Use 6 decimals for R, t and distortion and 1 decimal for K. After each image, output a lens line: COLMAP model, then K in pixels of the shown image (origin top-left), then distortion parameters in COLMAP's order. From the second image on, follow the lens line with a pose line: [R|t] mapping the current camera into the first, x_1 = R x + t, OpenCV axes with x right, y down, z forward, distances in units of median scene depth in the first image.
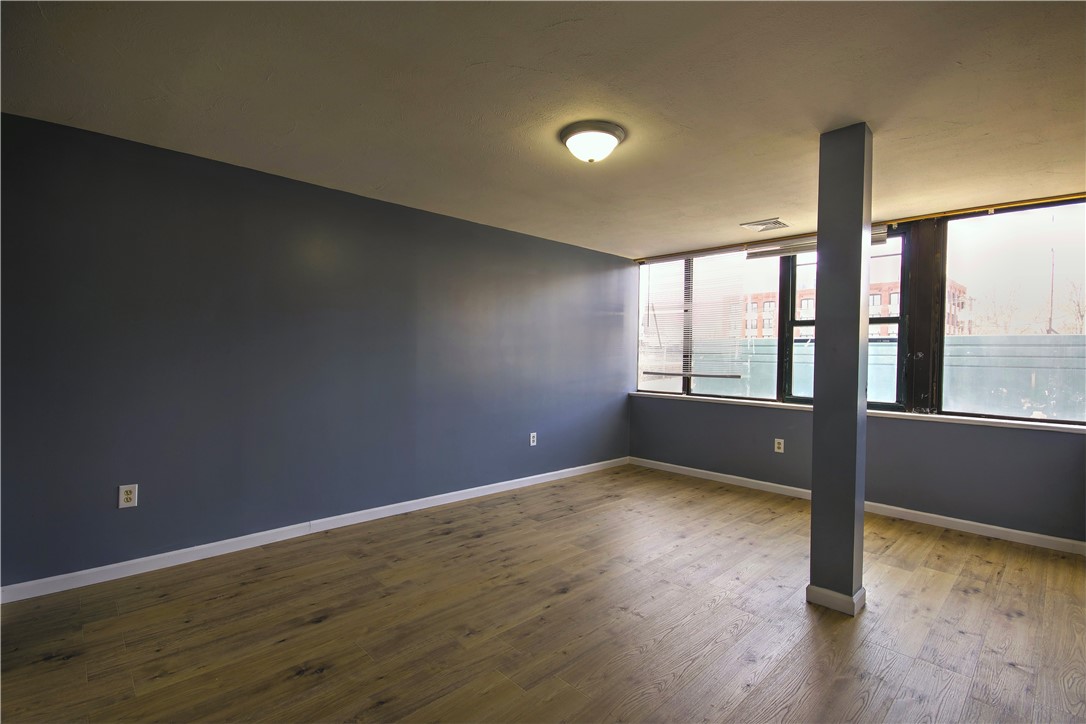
lens RADIAL K [[509.6, 0, 541.1], [0, 509.6, 357.3], [0, 0, 1]] dist [0.004914, -0.000742]
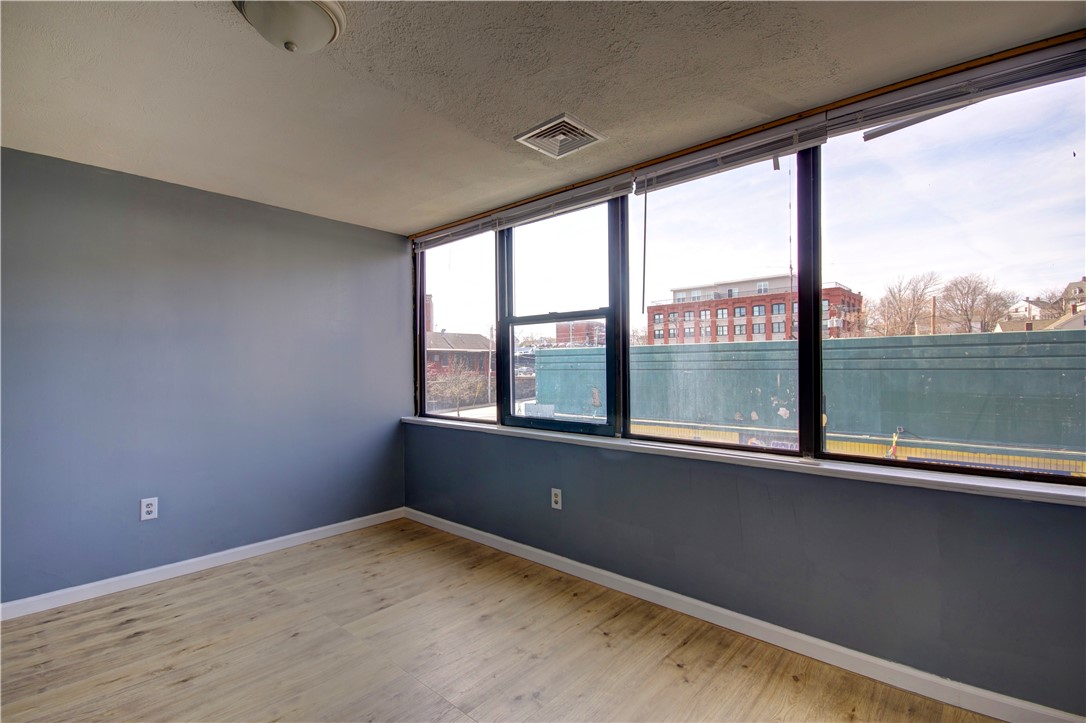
lens RADIAL K [[493.5, 0, 543.4], [0, 493.5, 367.3], [0, 0, 1]] dist [-0.003032, -0.000145]
pose [[0.992370, -0.024349, 0.120869, 0.535599], [0.024870, 0.999687, -0.002802, 0.016585], [-0.120762, 0.005787, 0.992665, 0.554542]]
